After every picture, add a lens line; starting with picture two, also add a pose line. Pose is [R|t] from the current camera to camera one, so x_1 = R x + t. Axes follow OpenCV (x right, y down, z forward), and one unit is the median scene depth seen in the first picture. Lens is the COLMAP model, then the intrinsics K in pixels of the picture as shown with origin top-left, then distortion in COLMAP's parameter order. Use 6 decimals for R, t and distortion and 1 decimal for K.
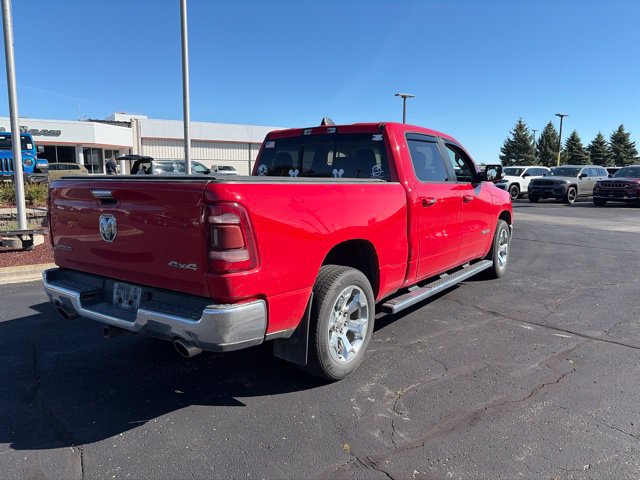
lens RADIAL K [[487.7, 0, 319.6], [0, 487.7, 238.7], [0, 0, 1]] dist [0.013672, -0.002460]
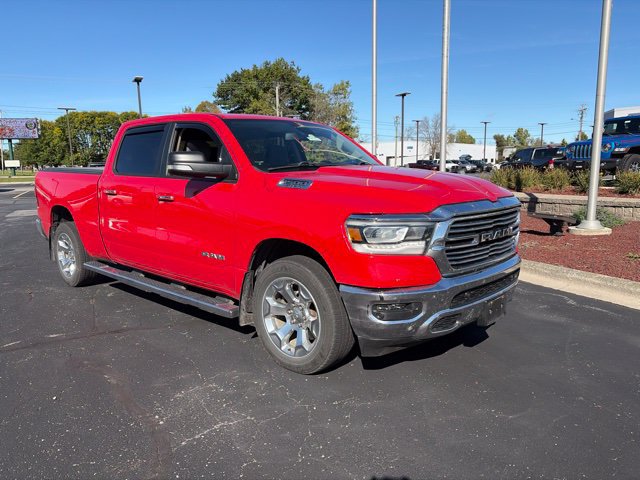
lens RADIAL K [[487.7, 0, 318.0], [0, 487.7, 241.4], [0, 0, 1]] dist [0.012339, 0.000037]
pose [[-0.134469, 0.157025, -0.978397, 1.224346], [-0.116543, 0.978006, 0.172979, -0.205155], [0.984041, 0.137286, -0.113211, 1.563651]]
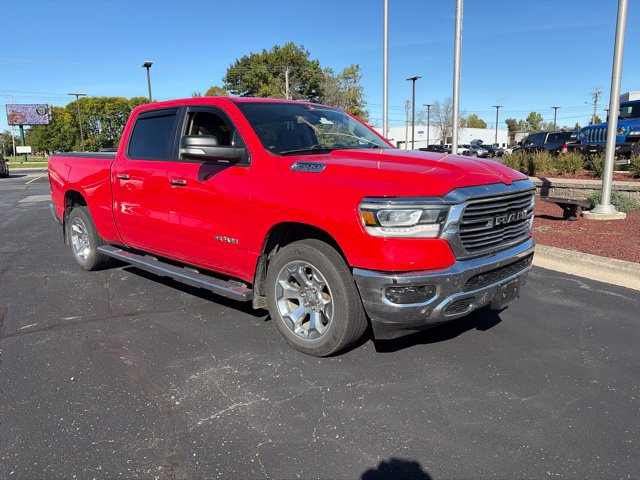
lens RADIAL K [[487.7, 0, 319.6], [0, 487.7, 238.7], [0, 0, 1]] dist [0.013672, -0.002460]
pose [[-0.150583, 0.180177, -0.972040, 1.226234], [-0.113697, 0.973571, 0.198074, -0.201101], [0.982037, 0.140345, -0.126118, 1.558744]]
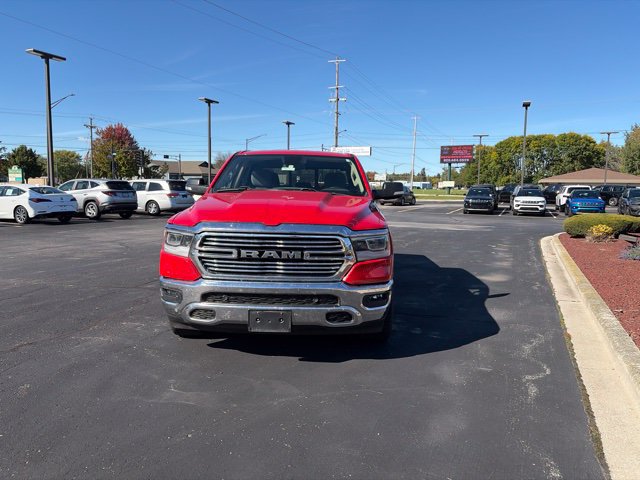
lens RADIAL K [[487.7, 0, 319.6], [0, 487.7, 238.7], [0, 0, 1]] dist [0.013672, -0.002460]
pose [[-0.832020, 0.046872, -0.552762, 0.833236], [-0.088751, 0.972343, 0.216039, -0.338138], [0.547601, 0.228807, -0.804848, 2.495443]]
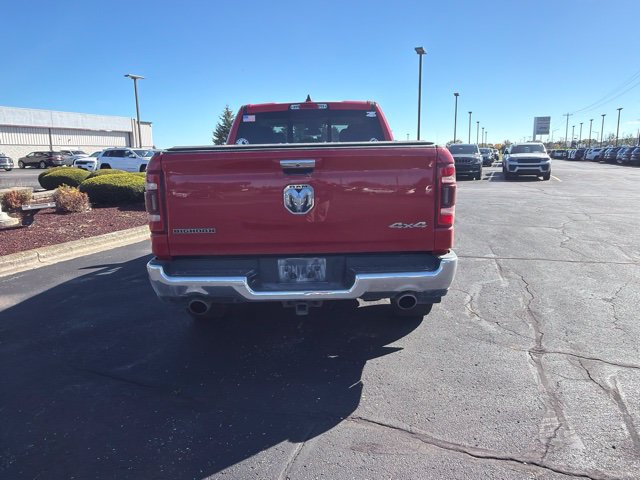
lens RADIAL K [[459.0, 0, 320.6], [0, 459.0, 241.6], [0, 0, 1]] dist [-0.003069, -0.002949]
pose [[0.815781, -0.123260, 0.565074, -0.596228], [0.094861, 0.992311, 0.079505, -0.005073], [-0.570529, -0.011256, 0.821200, 0.160434]]
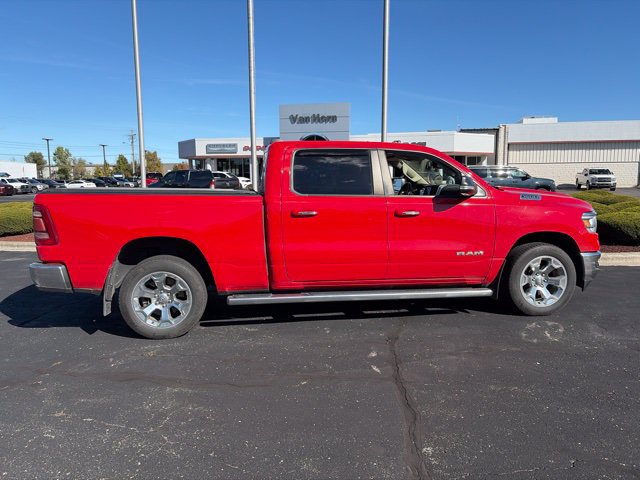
lens RADIAL K [[487.7, 0, 319.6], [0, 487.7, 238.7], [0, 0, 1]] dist [0.013672, -0.002460]
pose [[0.694442, 0.083596, -0.714676, 0.991447], [-0.089823, 0.995531, 0.029168, -0.052314], [0.713920, 0.043938, 0.698847, 0.279689]]
